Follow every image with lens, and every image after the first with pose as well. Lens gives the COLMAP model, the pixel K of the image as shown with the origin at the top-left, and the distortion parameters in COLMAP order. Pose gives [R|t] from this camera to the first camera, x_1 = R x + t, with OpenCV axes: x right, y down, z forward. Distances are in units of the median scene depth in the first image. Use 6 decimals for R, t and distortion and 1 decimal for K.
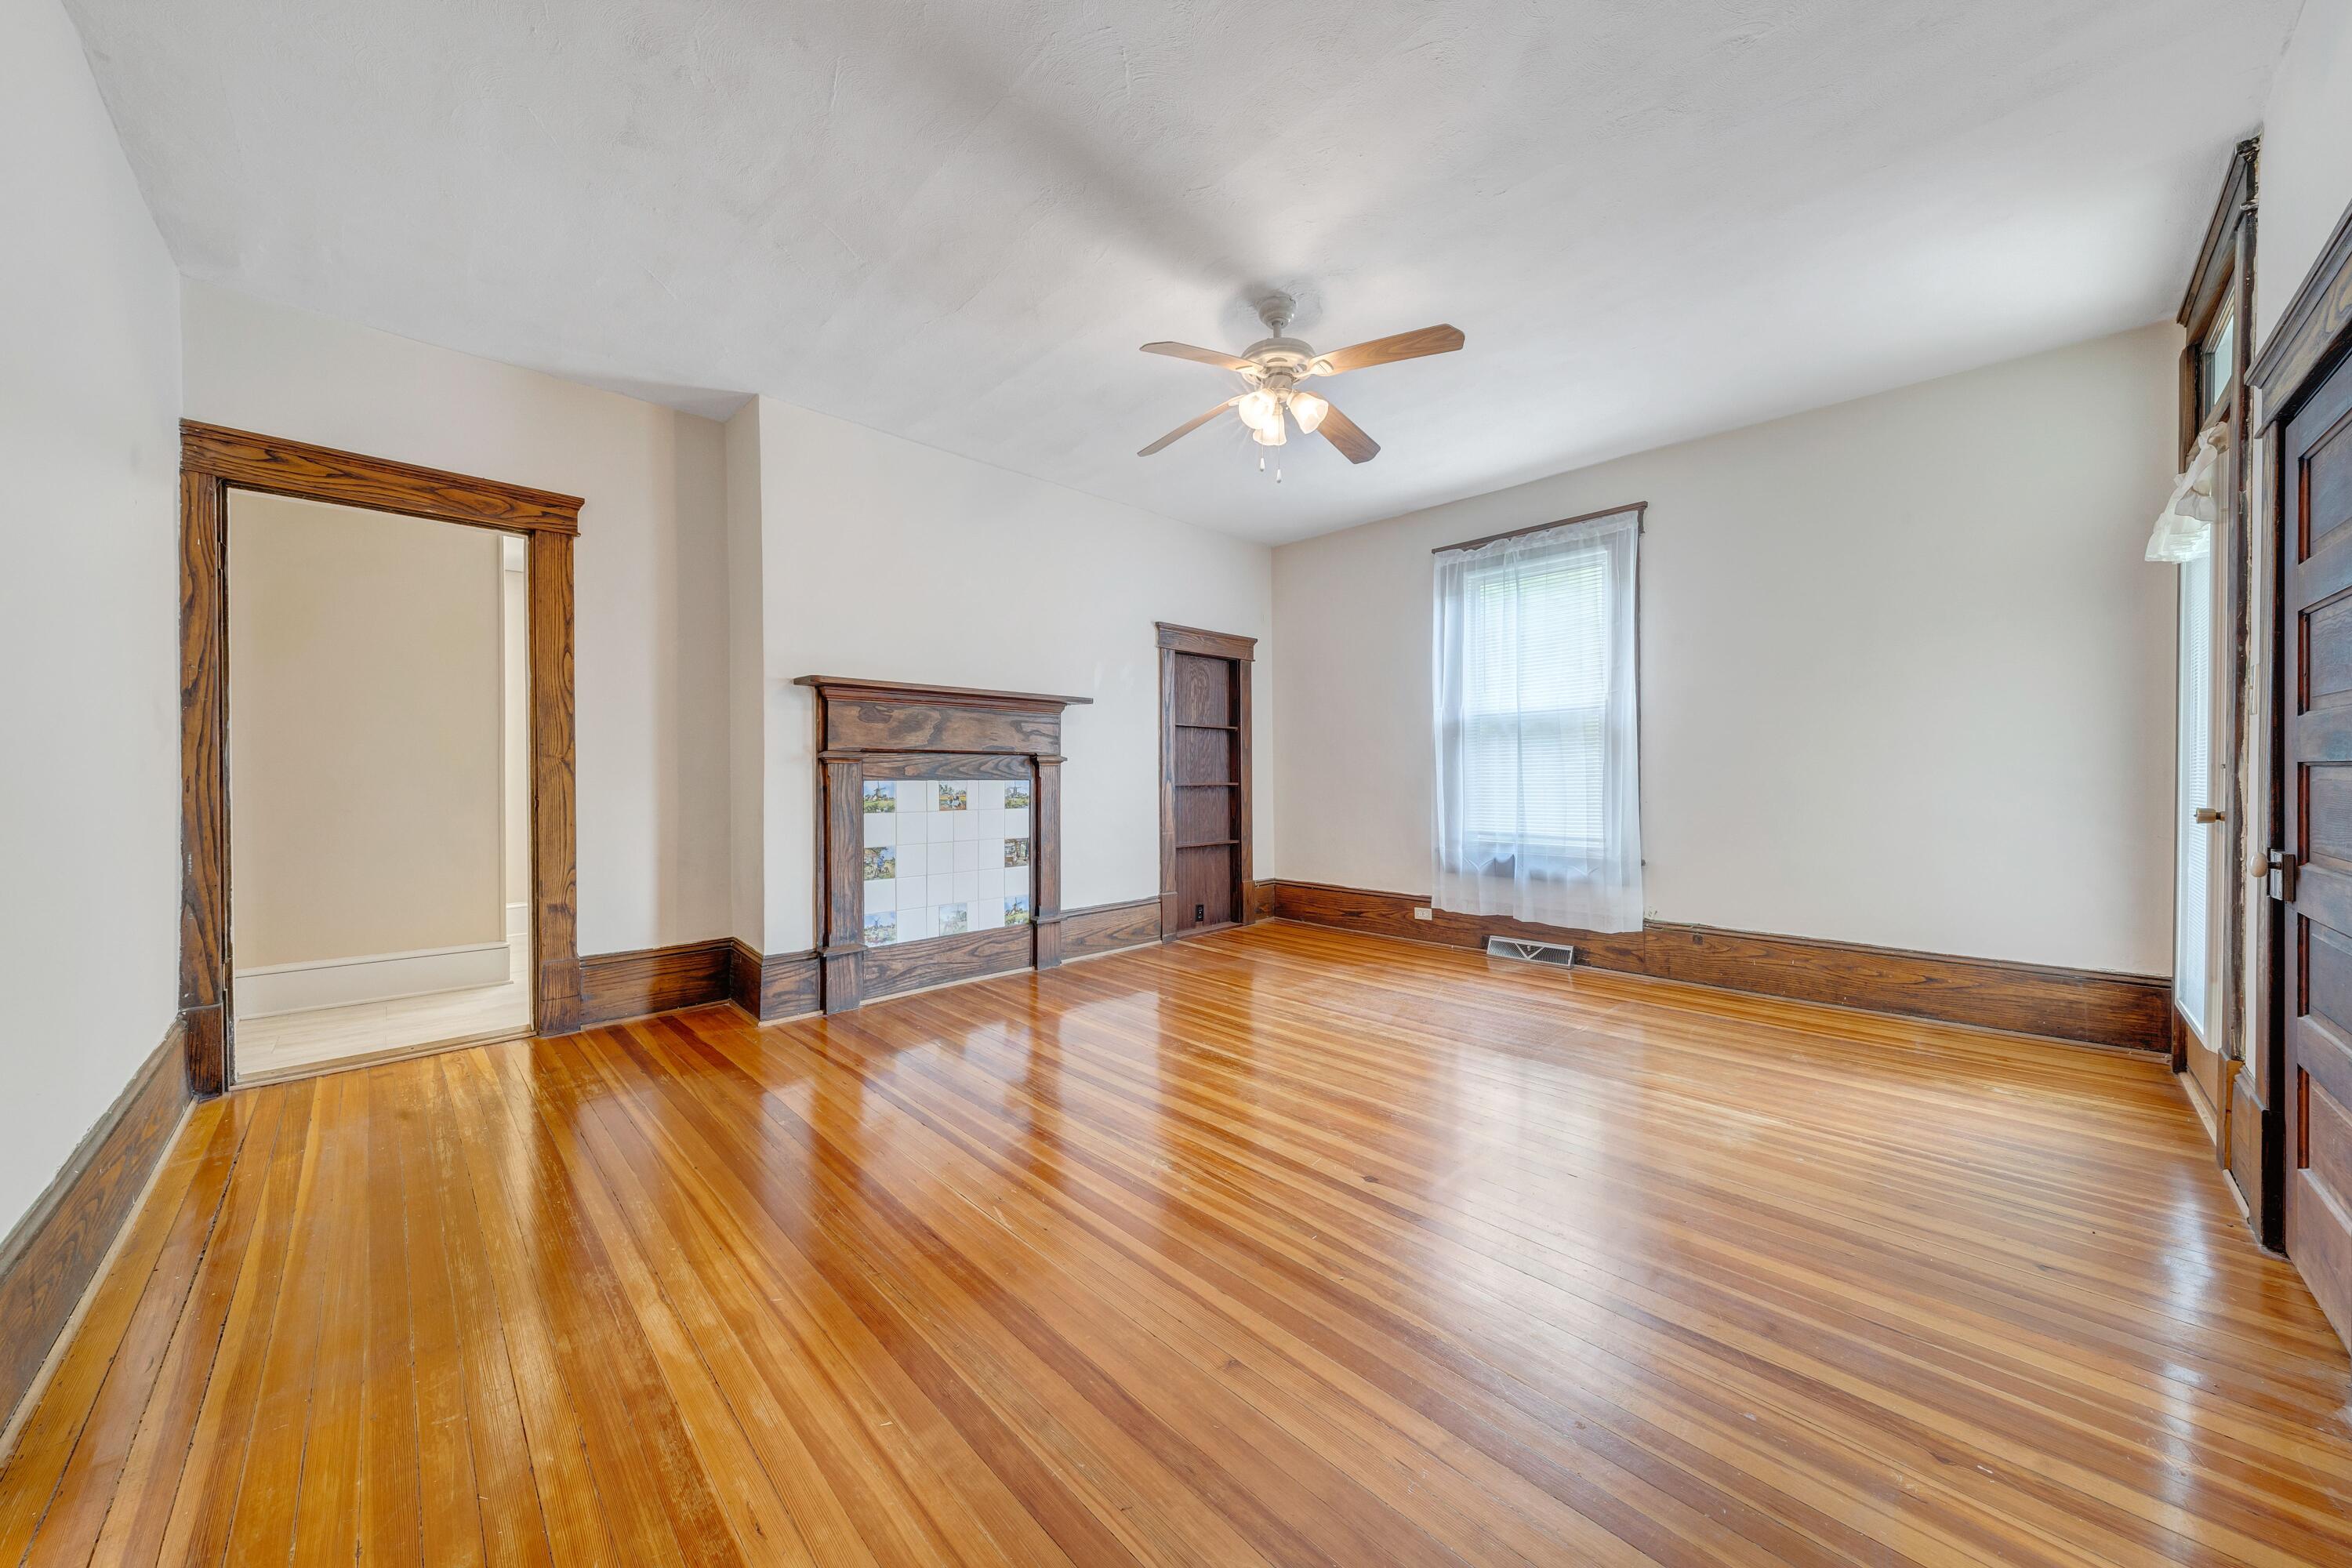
lens RADIAL K [[802.2, 0, 1182.1], [0, 802.2, 773.7], [0, 0, 1]] dist [-0.002183, -0.000194]
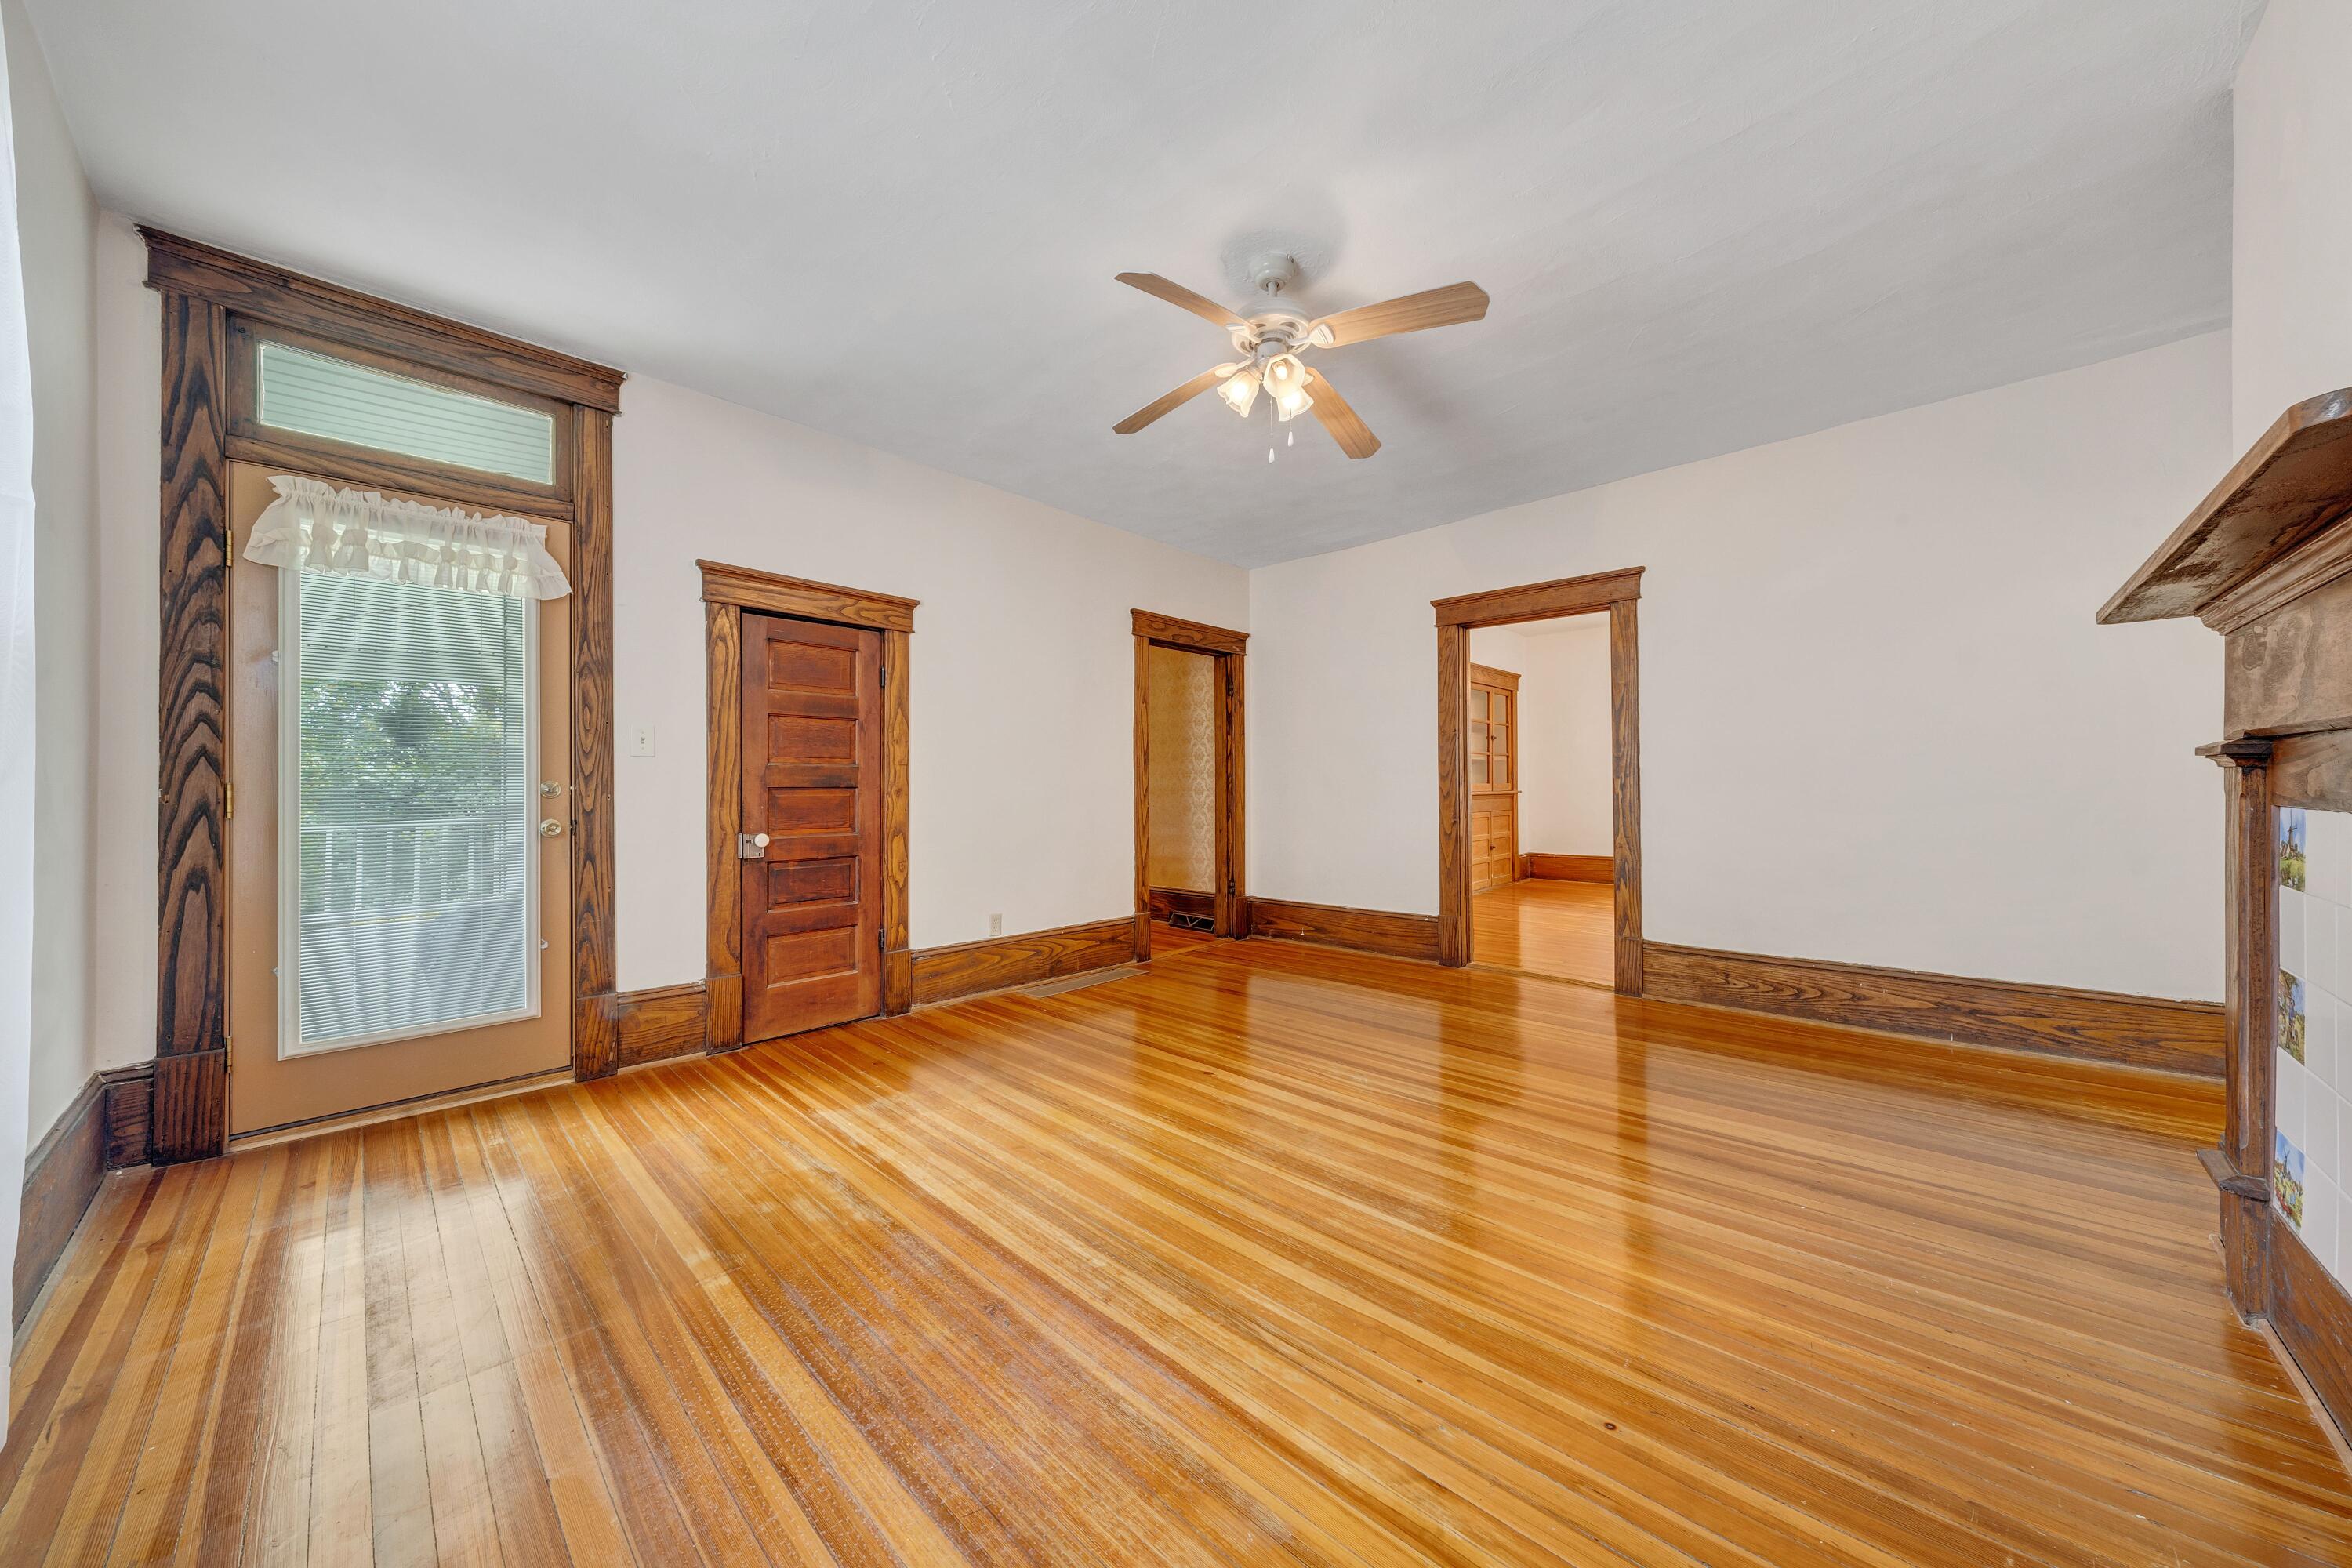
lens RADIAL K [[802.2, 0, 1166.7], [0, 802.2, 785.9], [0, 0, 1]] dist [-0.002183, -0.000194]
pose [[-0.999806, 0.008485, -0.017791, 0.233001], [0.008440, 0.999961, 0.002617, -0.009906], [0.017812, 0.002466, -0.999838, 1.719641]]
